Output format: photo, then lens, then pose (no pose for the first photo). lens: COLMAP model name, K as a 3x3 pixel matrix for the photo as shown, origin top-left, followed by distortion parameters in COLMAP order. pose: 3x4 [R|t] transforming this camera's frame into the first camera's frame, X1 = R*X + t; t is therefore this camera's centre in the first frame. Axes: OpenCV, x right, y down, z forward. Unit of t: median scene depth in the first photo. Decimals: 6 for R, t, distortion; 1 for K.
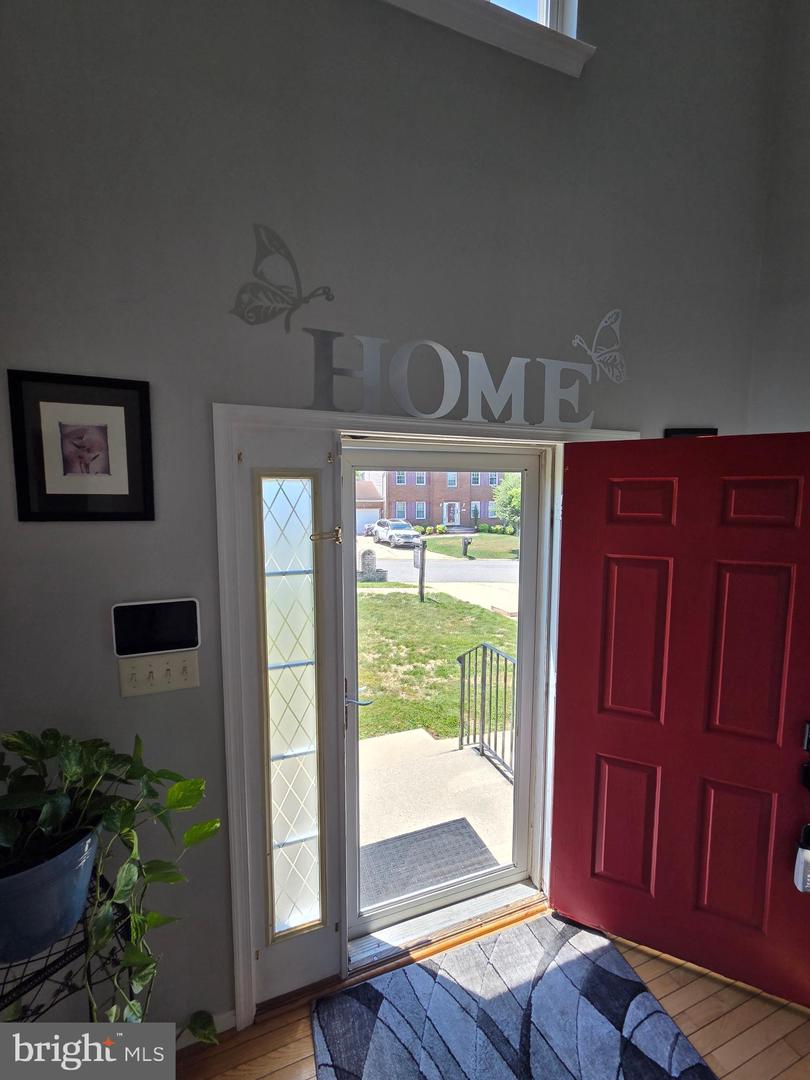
lens RADIAL K [[442.6, 0, 399.1], [0, 442.6, 539.2], [0, 0, 1]] dist [0.003915, -0.000254]
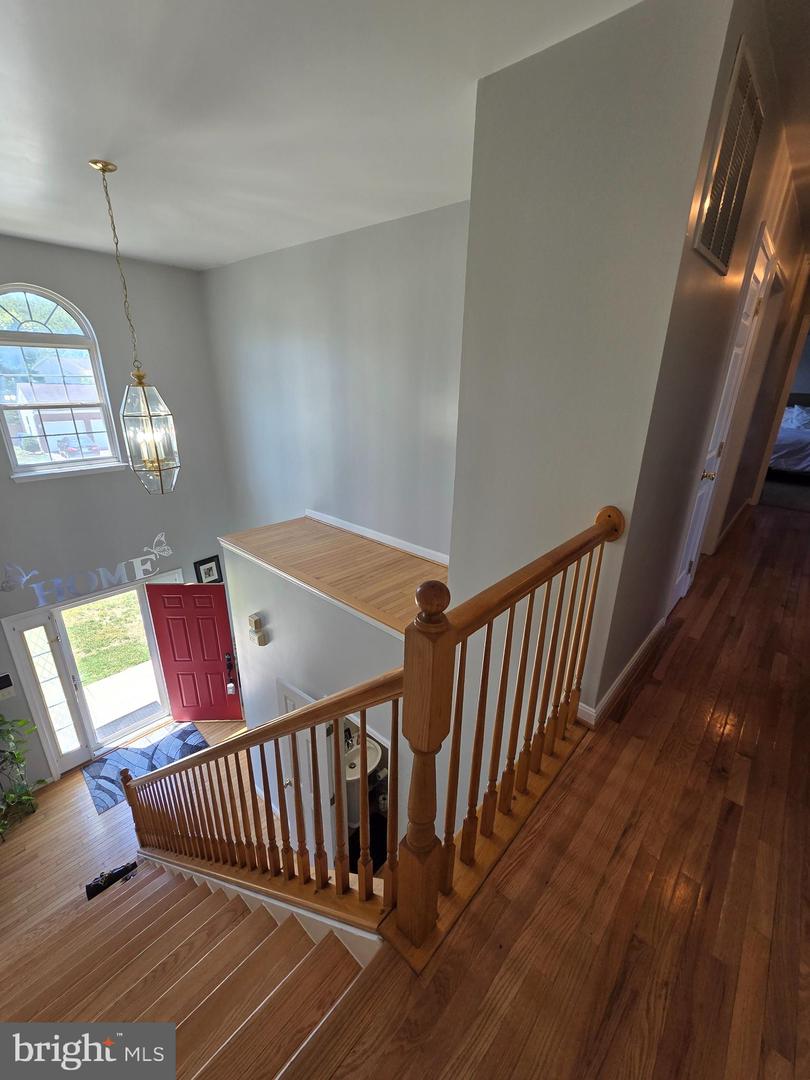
lens RADIAL K [[442.6, 0, 408.5], [0, 442.6, 536.1], [0, 0, 1]] dist [0.003915, -0.000254]
pose [[0.885803, -0.141980, 0.441809, 0.683805], [0.025609, 0.965552, 0.258945, -1.290623], [-0.463355, -0.218060, 0.858925, -2.372661]]
